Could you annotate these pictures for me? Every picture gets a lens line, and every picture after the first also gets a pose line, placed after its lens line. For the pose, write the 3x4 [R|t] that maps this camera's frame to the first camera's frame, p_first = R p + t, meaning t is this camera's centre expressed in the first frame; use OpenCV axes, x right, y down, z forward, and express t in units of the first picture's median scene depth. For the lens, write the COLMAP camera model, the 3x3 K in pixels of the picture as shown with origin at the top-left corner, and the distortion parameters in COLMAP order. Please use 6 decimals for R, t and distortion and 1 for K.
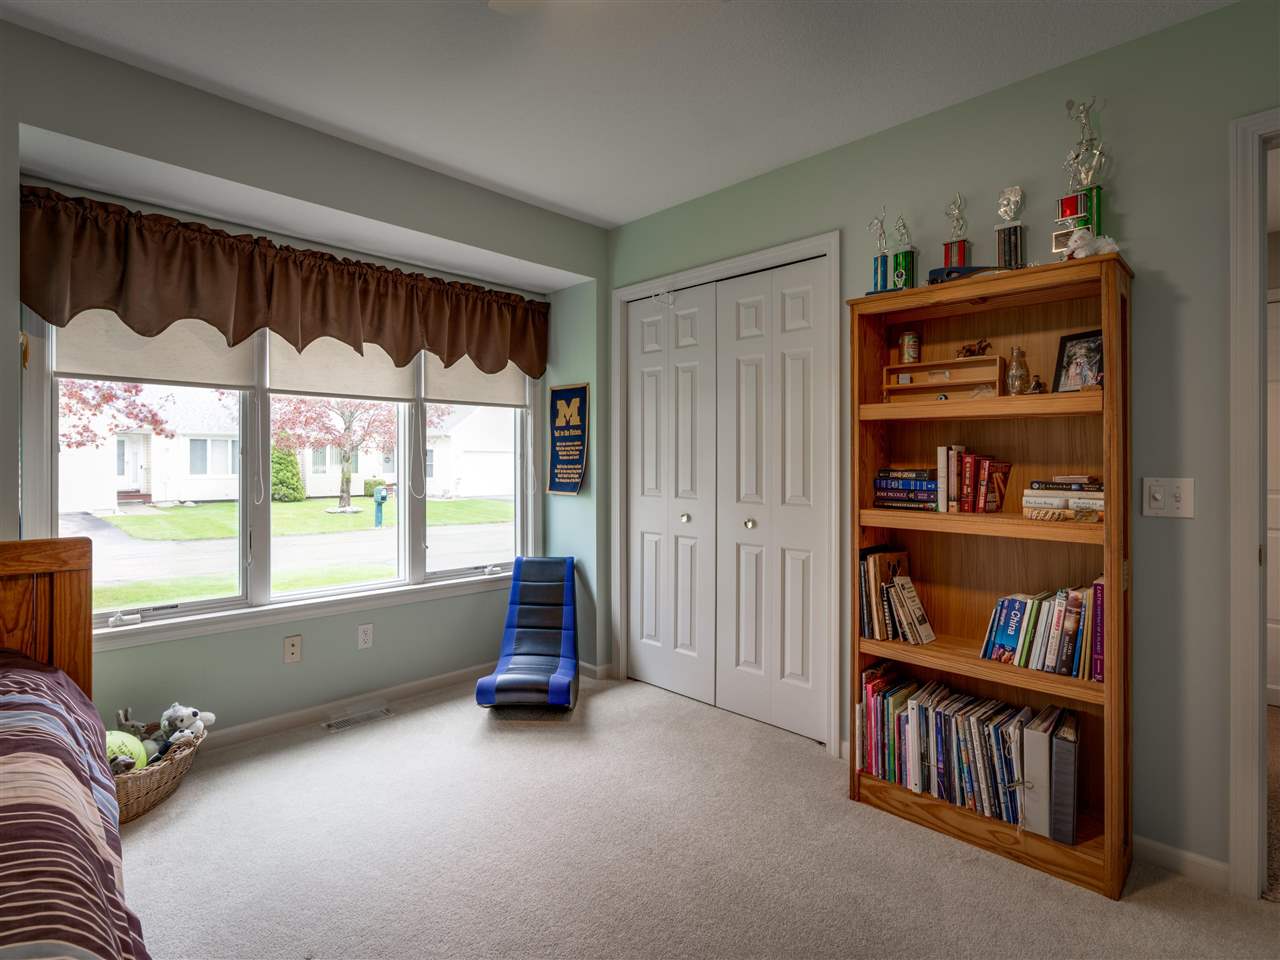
lens RADIAL K [[650.6, 0, 642.8], [0, 650.6, 468.3], [0, 0, 1]] dist [-0.000209, 0.001259]
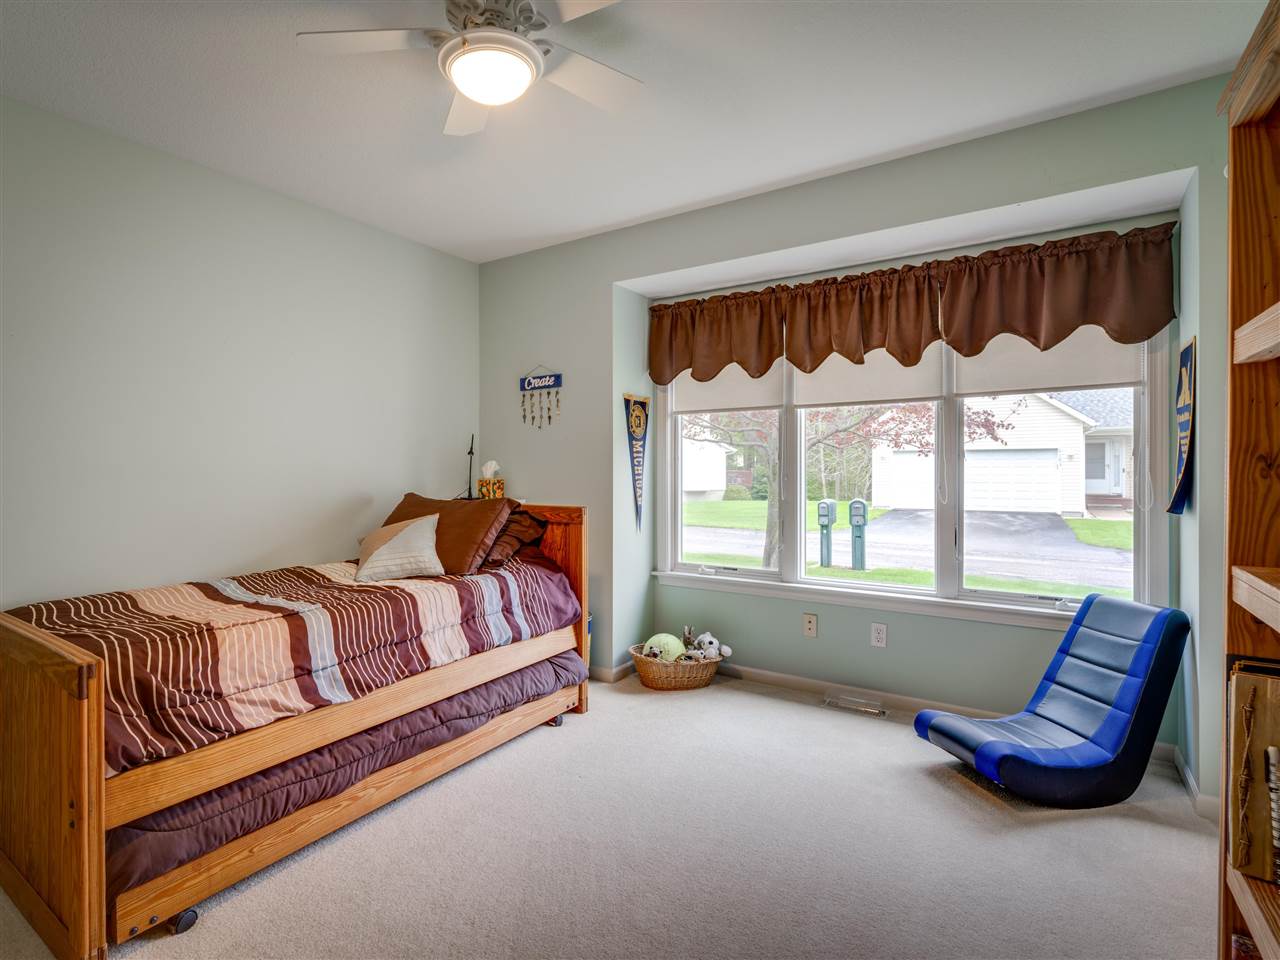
lens RADIAL K [[650.6, 0, 642.8], [0, 650.6, 468.3], [0, 0, 1]] dist [-0.000209, 0.001259]
pose [[0.194884, -0.005134, -0.980813, 0.515260], [-0.006918, 0.999954, -0.006609, 0.005442], [0.980802, 0.008073, 0.194839, 0.445185]]
